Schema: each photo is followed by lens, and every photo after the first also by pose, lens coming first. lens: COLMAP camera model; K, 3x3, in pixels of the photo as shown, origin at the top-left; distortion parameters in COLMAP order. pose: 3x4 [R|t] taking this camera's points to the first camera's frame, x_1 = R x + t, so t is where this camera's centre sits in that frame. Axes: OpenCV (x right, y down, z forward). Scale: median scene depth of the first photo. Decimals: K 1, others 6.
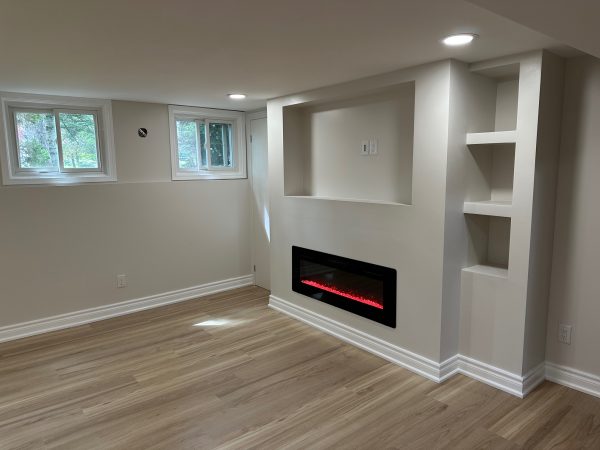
lens RADIAL K [[426.7, 0, 300.0], [0, 426.7, 225.0], [0, 0, 1]] dist [0.001497, -0.002063]
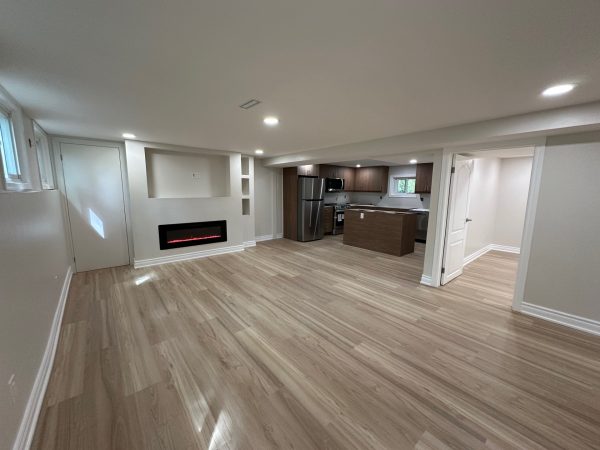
lens RADIAL K [[240.5, 0, 300.0], [0, 240.5, 225.0], [0, 0, 1]] dist [0.000561, 0.000018]
pose [[-0.014079, -0.135048, 0.990739, -1.295108], [0.136963, 0.981237, 0.135699, -0.012763], [-0.990476, 0.137606, 0.004682, 0.476797]]
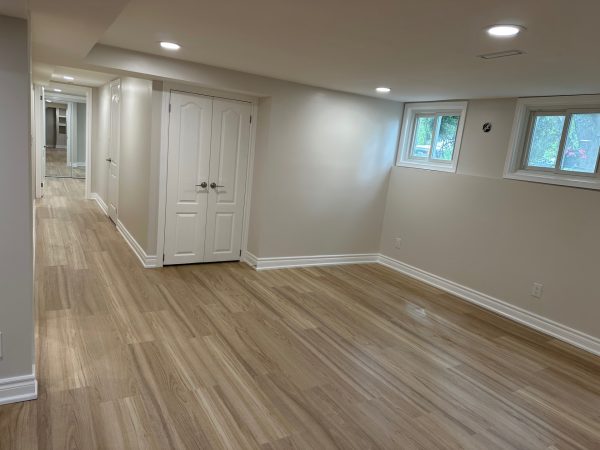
lens RADIAL K [[426.7, 0, 300.0], [0, 426.7, 225.0], [0, 0, 1]] dist [0.001497, -0.002063]
pose [[-0.140007, 0.184887, -0.972736, 0.257131], [-0.240823, 0.946553, 0.214572, -0.043472], [0.960418, 0.264299, -0.087999, 0.370216]]
